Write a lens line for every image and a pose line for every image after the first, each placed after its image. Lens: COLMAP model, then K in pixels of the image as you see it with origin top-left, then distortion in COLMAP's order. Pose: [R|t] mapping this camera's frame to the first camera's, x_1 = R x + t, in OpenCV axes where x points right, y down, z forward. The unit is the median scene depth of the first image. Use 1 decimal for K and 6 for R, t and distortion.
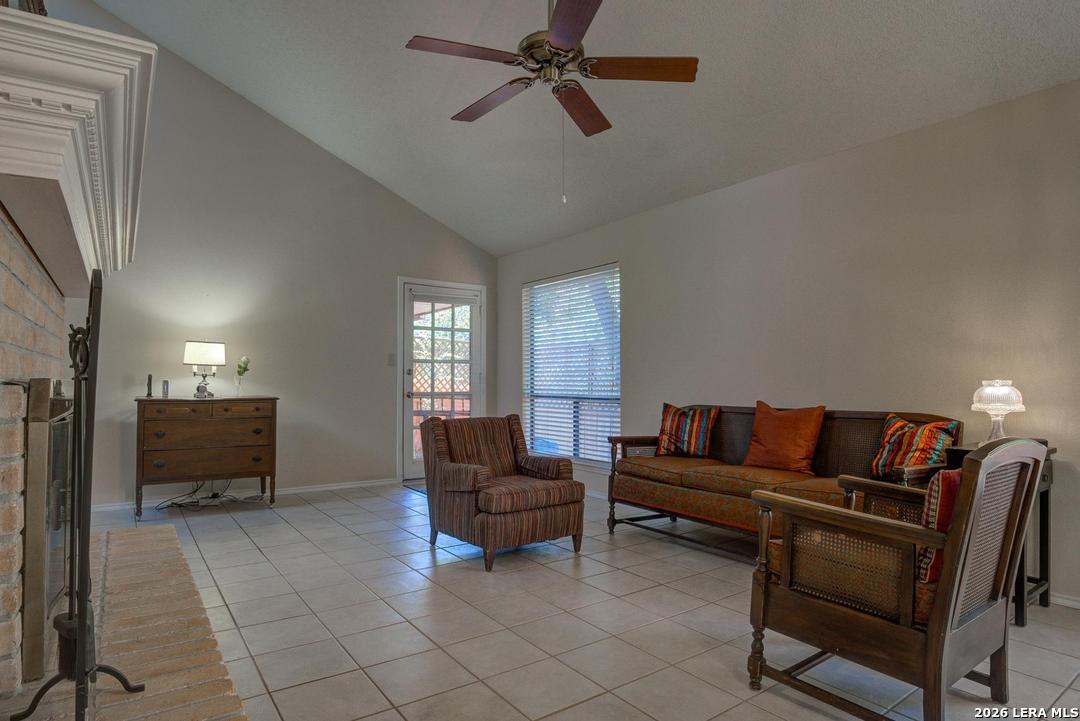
lens RADIAL K [[603.8, 0, 540.4], [0, 603.8, 354.2], [0, 0, 1]] dist [-0.041319, 0.000216]
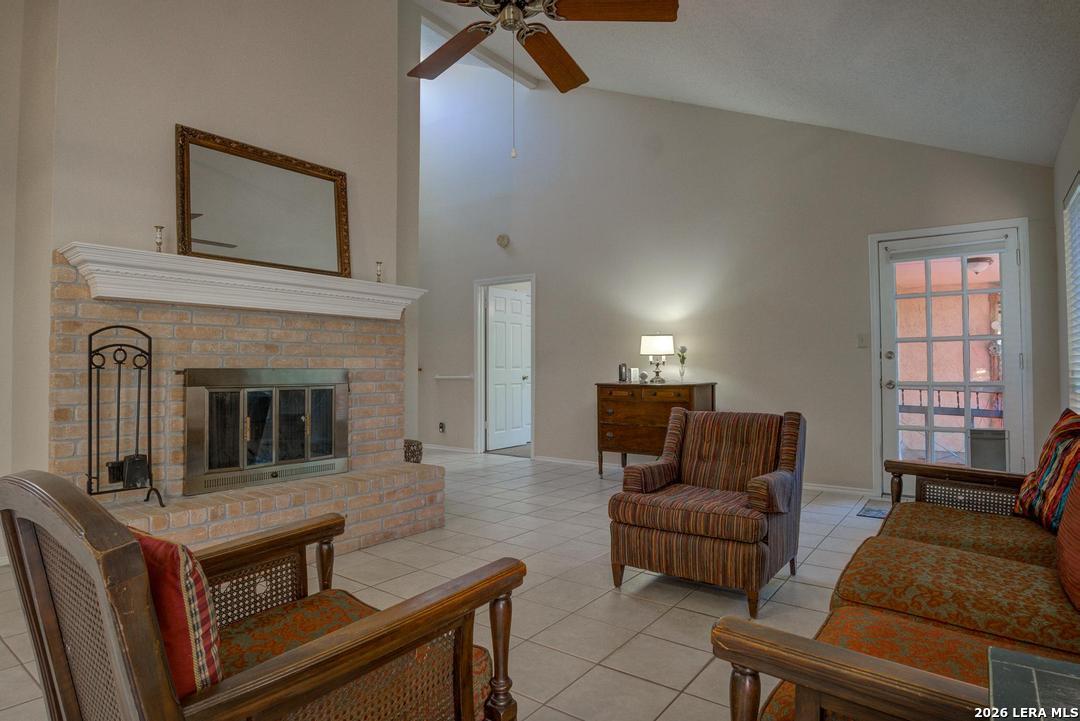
lens RADIAL K [[603.8, 0, 540.4], [0, 603.8, 354.2], [0, 0, 1]] dist [-0.041319, 0.000216]
pose [[0.289388, -0.029222, -0.956766, 0.485332], [0.048249, 0.998709, -0.015909, 0.023871], [0.955995, -0.041559, 0.290425, 0.443407]]
